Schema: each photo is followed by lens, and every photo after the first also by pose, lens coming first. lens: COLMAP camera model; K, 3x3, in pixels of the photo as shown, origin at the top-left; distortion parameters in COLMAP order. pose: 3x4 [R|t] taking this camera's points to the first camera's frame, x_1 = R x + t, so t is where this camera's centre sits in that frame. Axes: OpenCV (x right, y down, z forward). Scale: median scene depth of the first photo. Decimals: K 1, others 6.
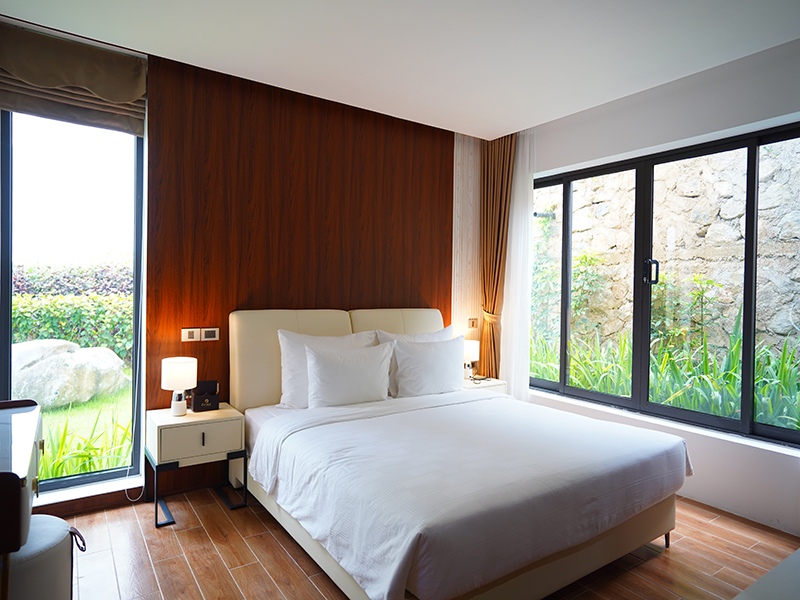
lens RADIAL K [[500.7, 0, 401.6], [0, 500.7, 286.4], [0, 0, 1]] dist [-0.001644, -0.000040]
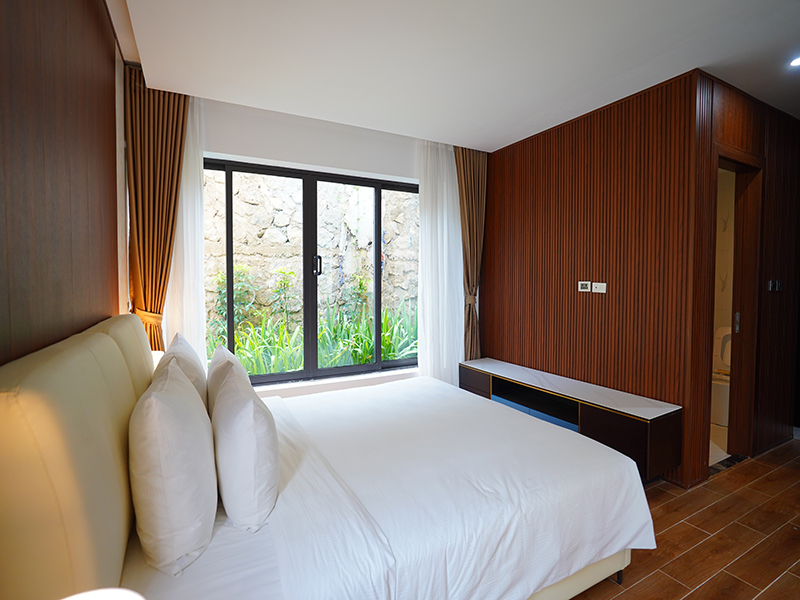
lens RADIAL K [[405.4, 0, 401.9], [0, 405.4, 284.3], [0, 0, 1]] dist [-0.053724, 0.000416]
pose [[0.094406, -0.026441, 0.995183, -0.409018], [-0.001646, 0.999642, 0.026716, -0.008012], [-0.995532, -0.004160, 0.094329, 0.575418]]
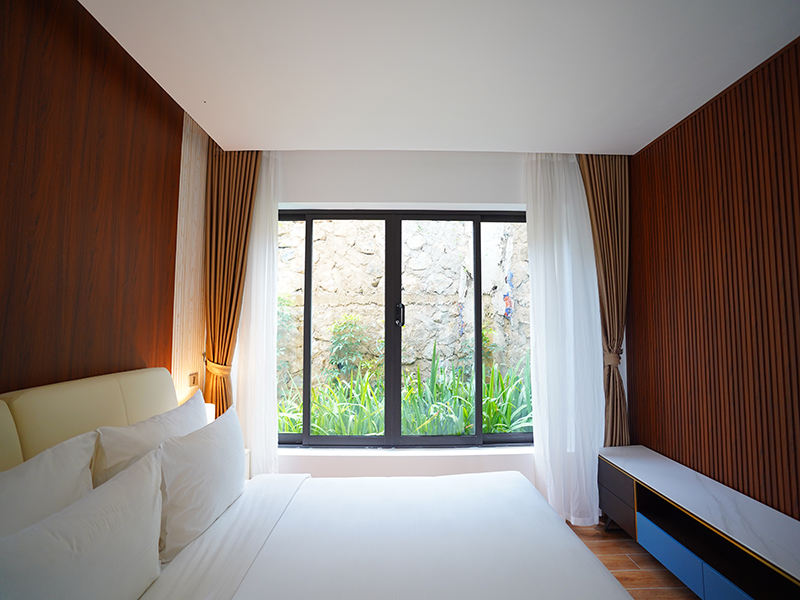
lens RADIAL K [[371.0, 0, 398.6], [0, 371.0, 297.7], [0, 0, 1]] dist [-0.074235, 0.027693]
pose [[0.551081, 0.046624, 0.833148, -0.152935], [0.004813, 0.998244, -0.059046, -0.016260], [-0.834438, 0.036549, 0.549889, 0.462324]]
